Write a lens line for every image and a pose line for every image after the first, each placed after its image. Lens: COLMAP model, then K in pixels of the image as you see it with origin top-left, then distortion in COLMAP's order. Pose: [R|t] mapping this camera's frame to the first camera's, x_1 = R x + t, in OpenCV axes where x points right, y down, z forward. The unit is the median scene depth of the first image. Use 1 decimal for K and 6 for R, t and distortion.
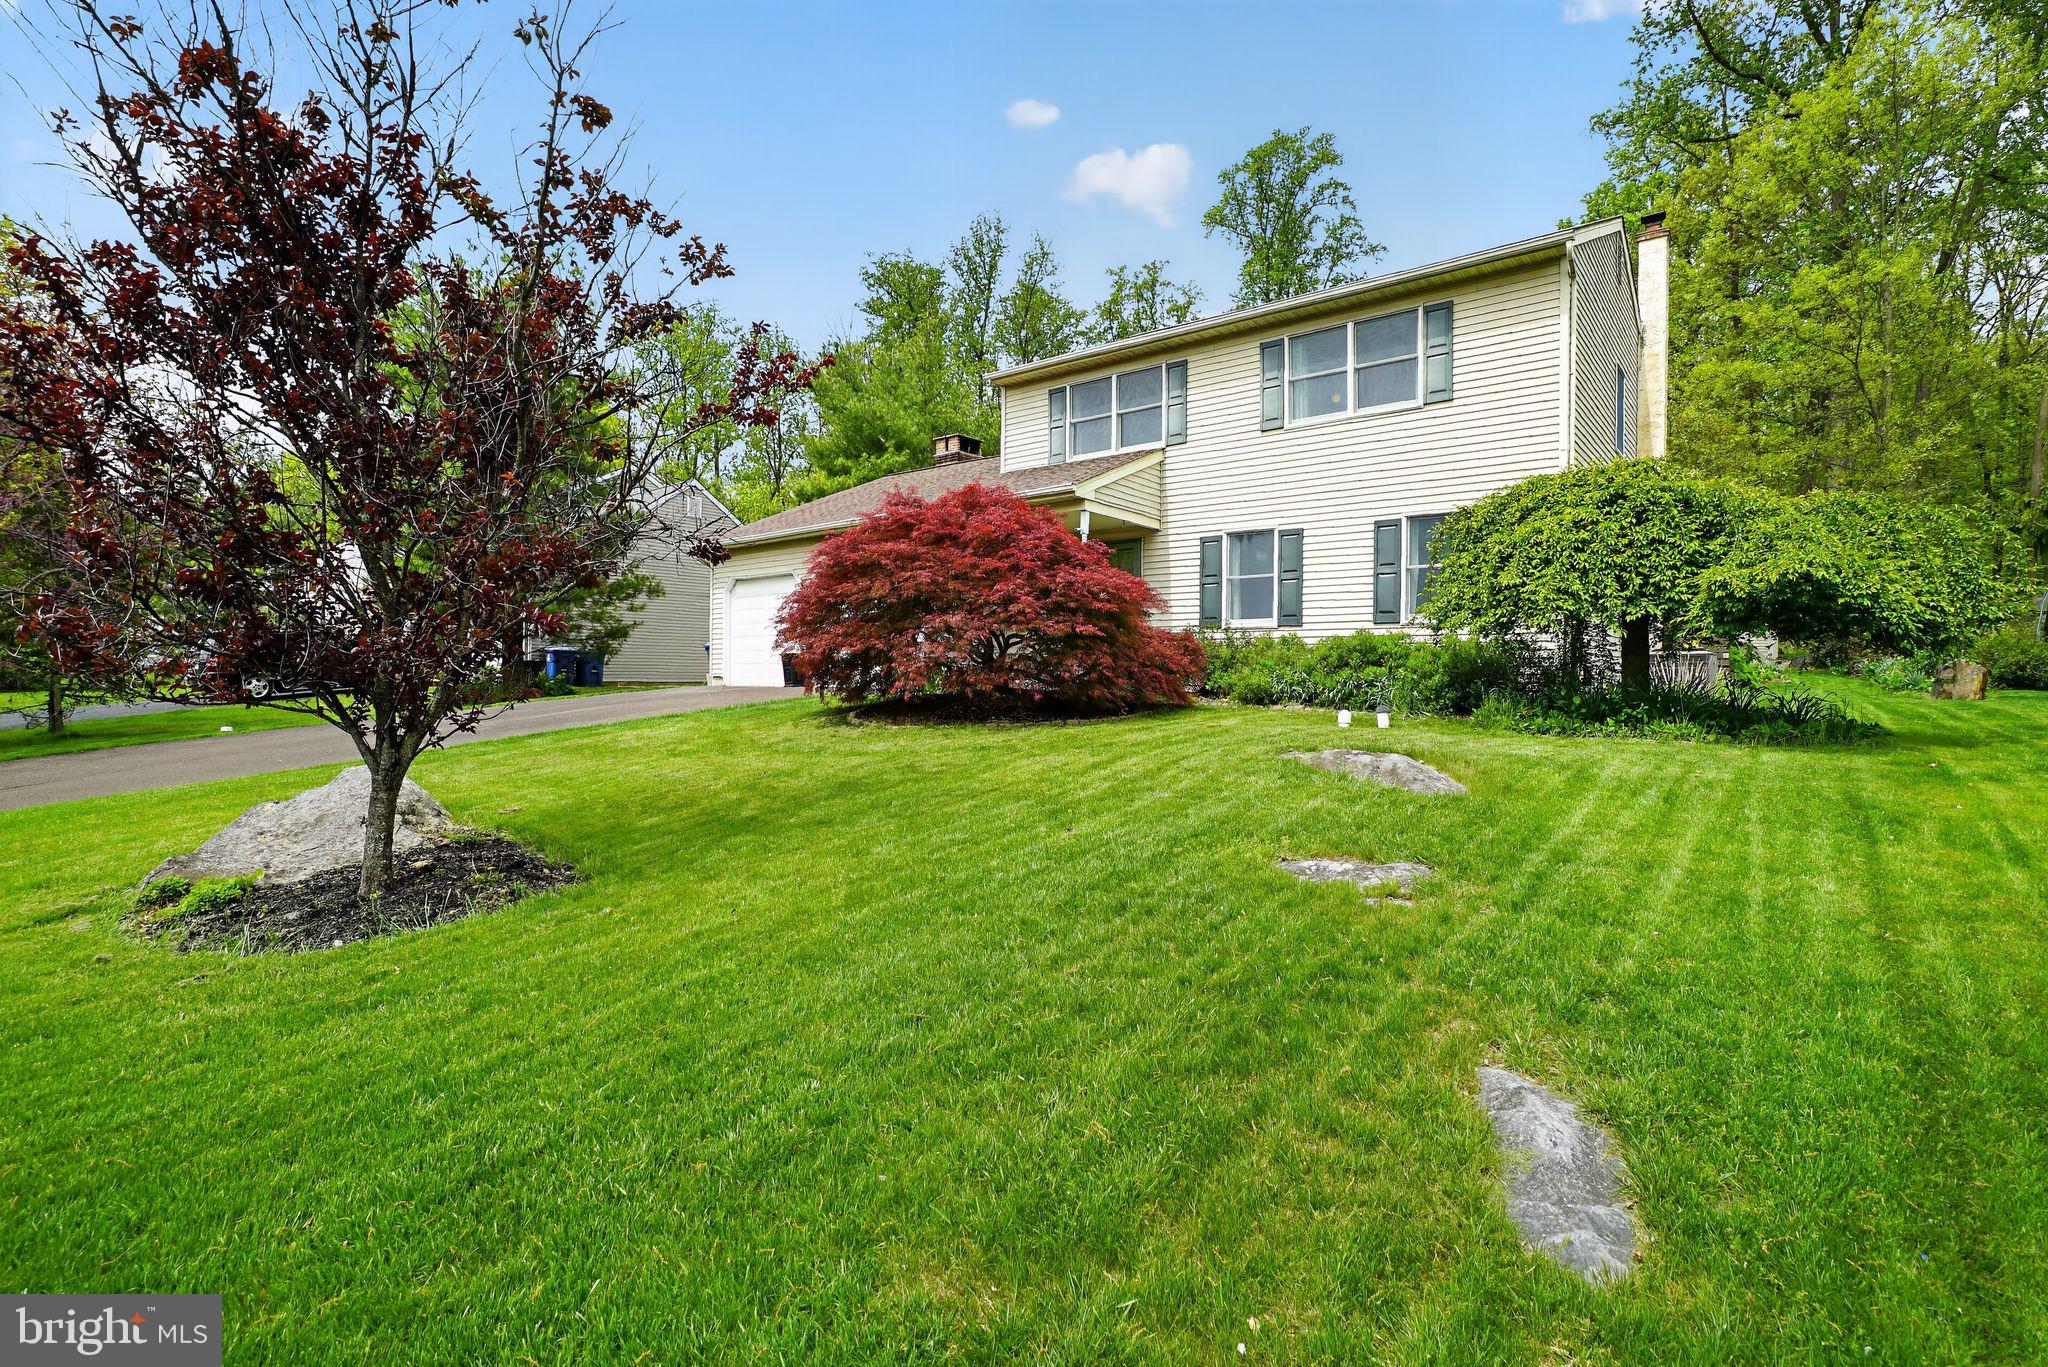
lens RADIAL K [[921.8, 0, 1024.0], [0, 921.8, 683.5], [0, 0, 1]] dist [-0.002923, 0.000155]
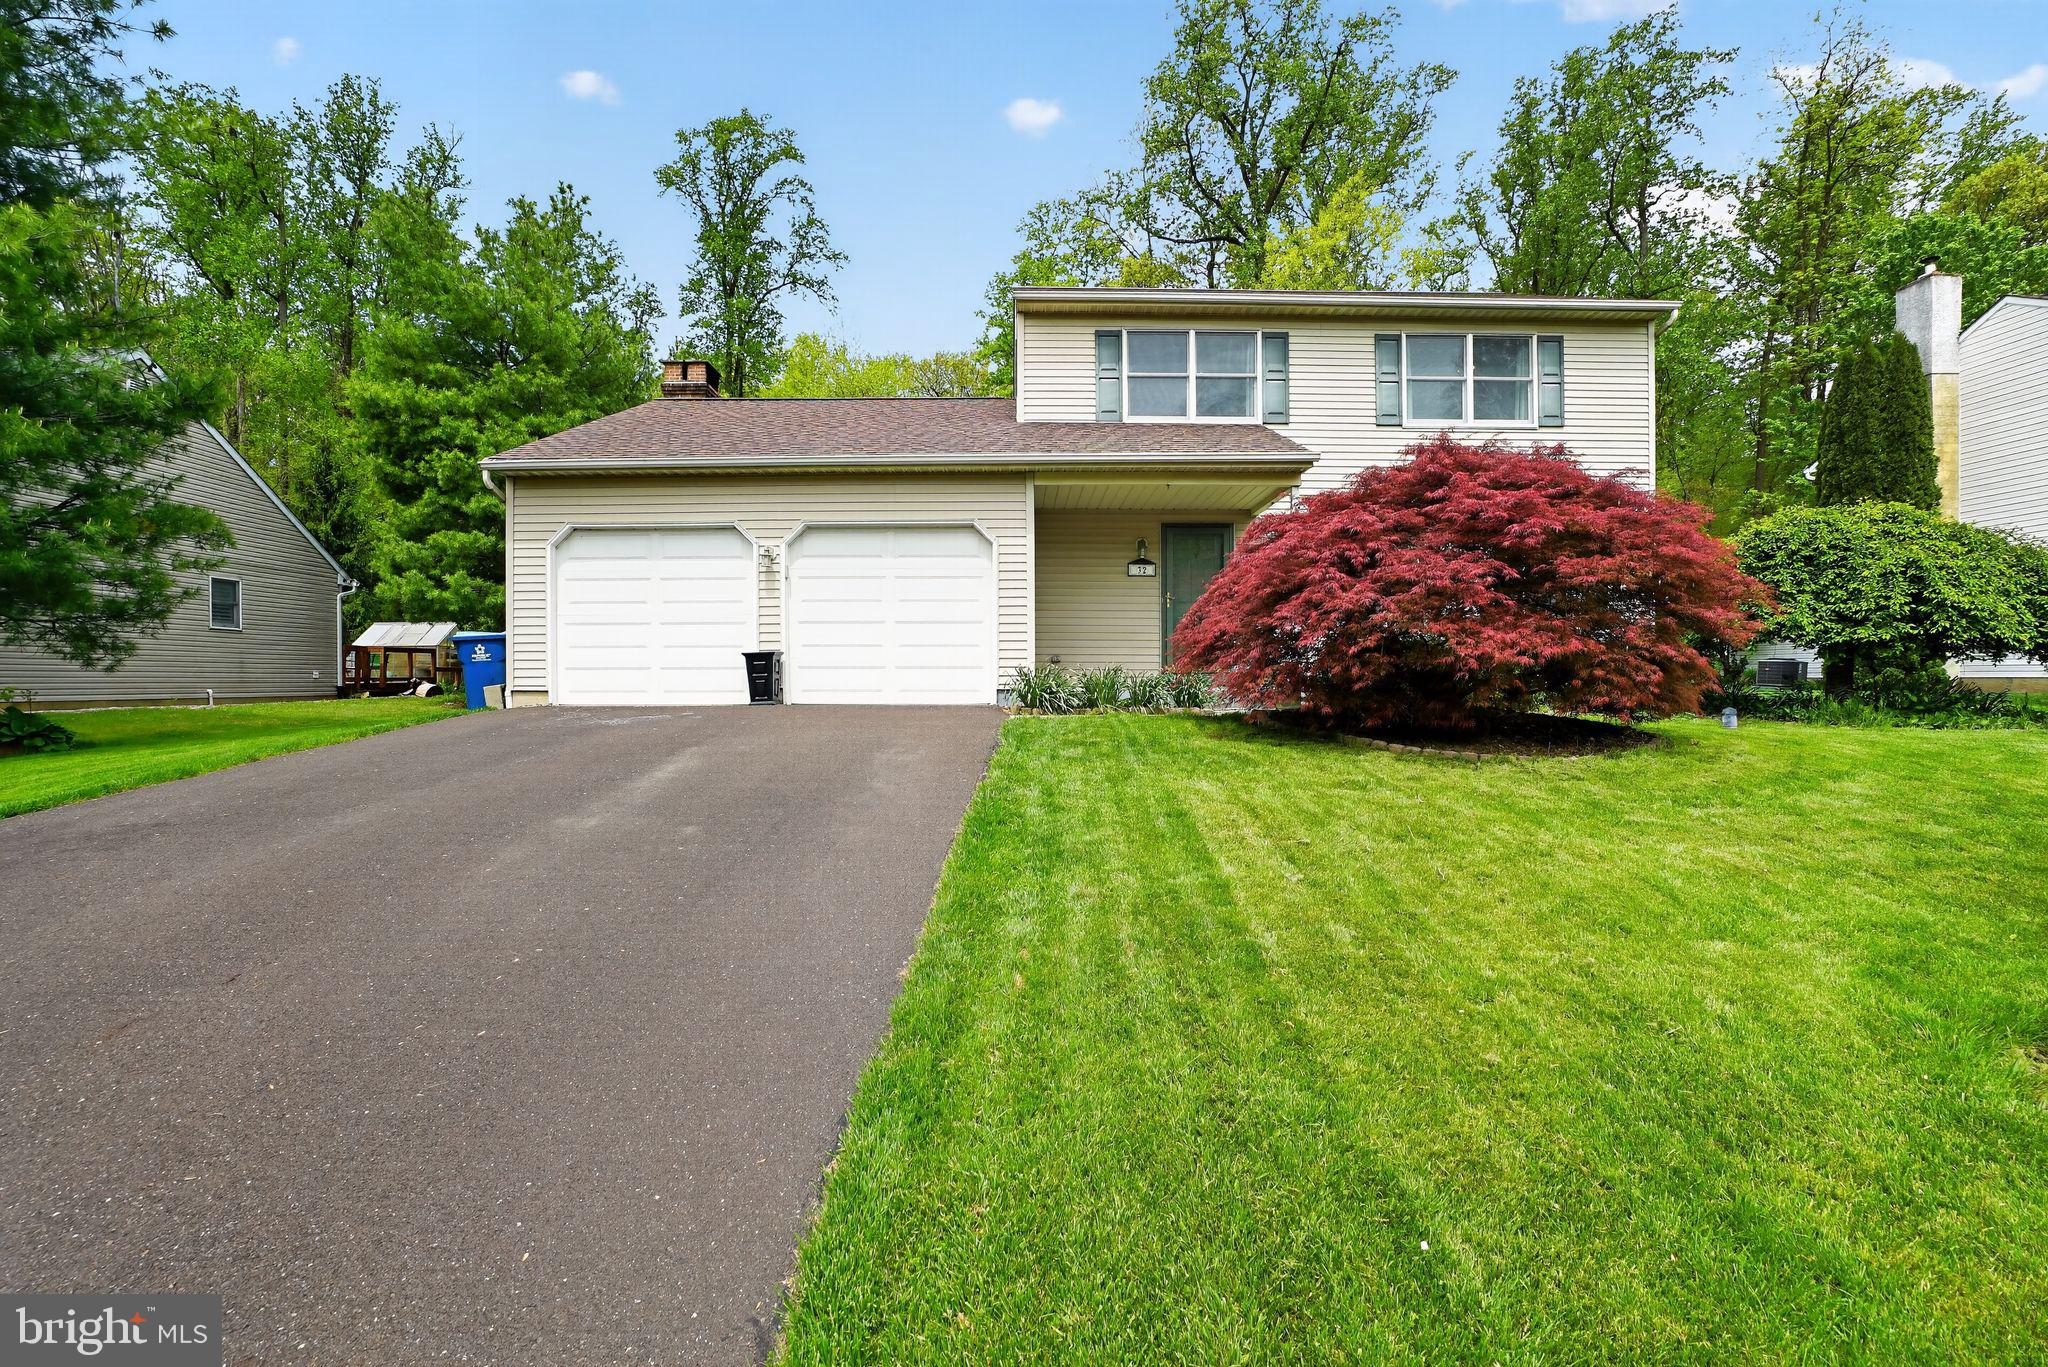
lens RADIAL K [[921.8, 0, 1024.0], [0, 921.8, 683.5], [0, 0, 1]] dist [-0.002923, 0.000155]
pose [[0.778682, -0.011763, 0.627309, -0.454853], [0.013407, 0.999908, 0.002108, -0.008362], [-0.627276, 0.006769, 0.778768, 0.346993]]
